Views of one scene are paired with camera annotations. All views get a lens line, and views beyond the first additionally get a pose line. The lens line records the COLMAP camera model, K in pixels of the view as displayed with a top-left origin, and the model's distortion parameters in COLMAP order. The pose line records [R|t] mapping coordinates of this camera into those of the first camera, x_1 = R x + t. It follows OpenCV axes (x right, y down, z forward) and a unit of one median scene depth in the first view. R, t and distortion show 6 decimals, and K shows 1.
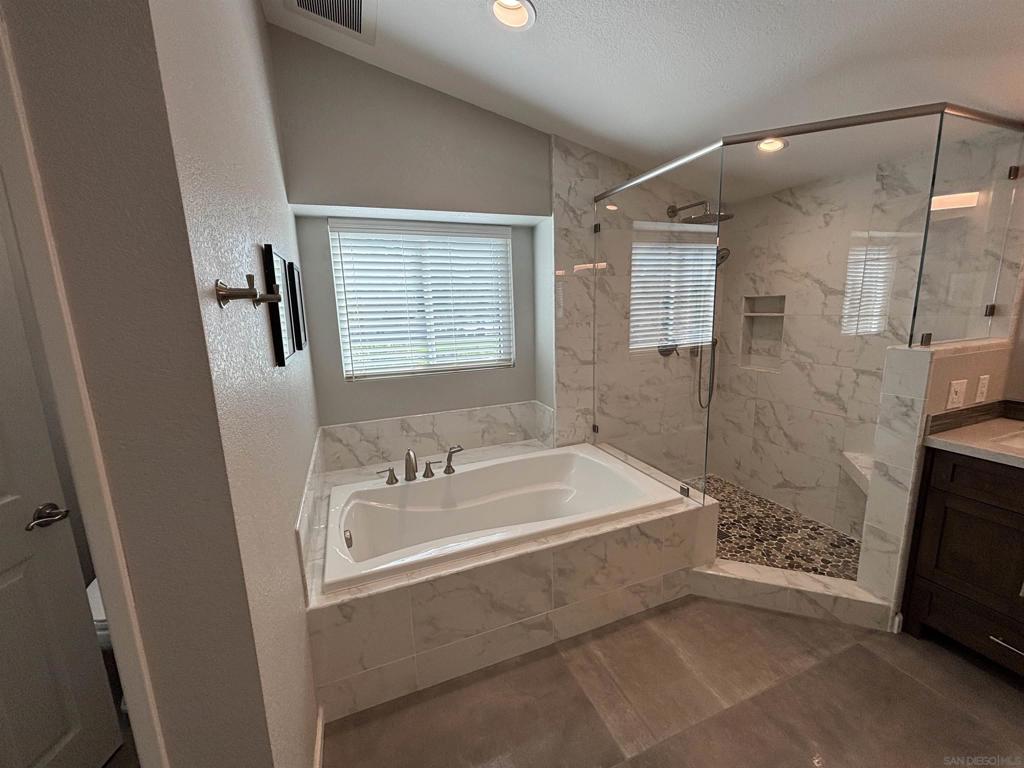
lens RADIAL K [[412.0, 0, 512.0], [0, 412.0, 384.0], [0, 0, 1]] dist [-0.001532, -0.000100]
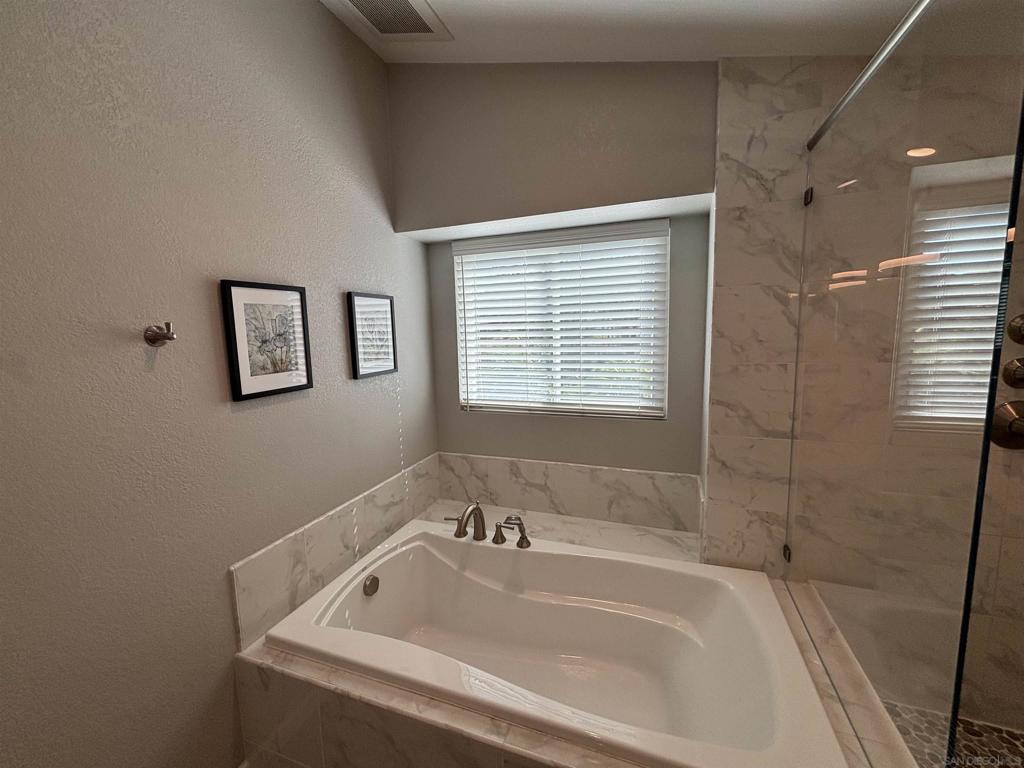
lens RADIAL K [[417.6, 0, 511.9], [0, 417.6, 379.9], [0, 0, 1]] dist [0.001925, 0.000145]
pose [[0.748800, 0.092468, -0.656314, 0.299622], [-0.121601, 0.992579, 0.001109, -0.087740], [0.651545, 0.078978, 0.754487, 0.340002]]
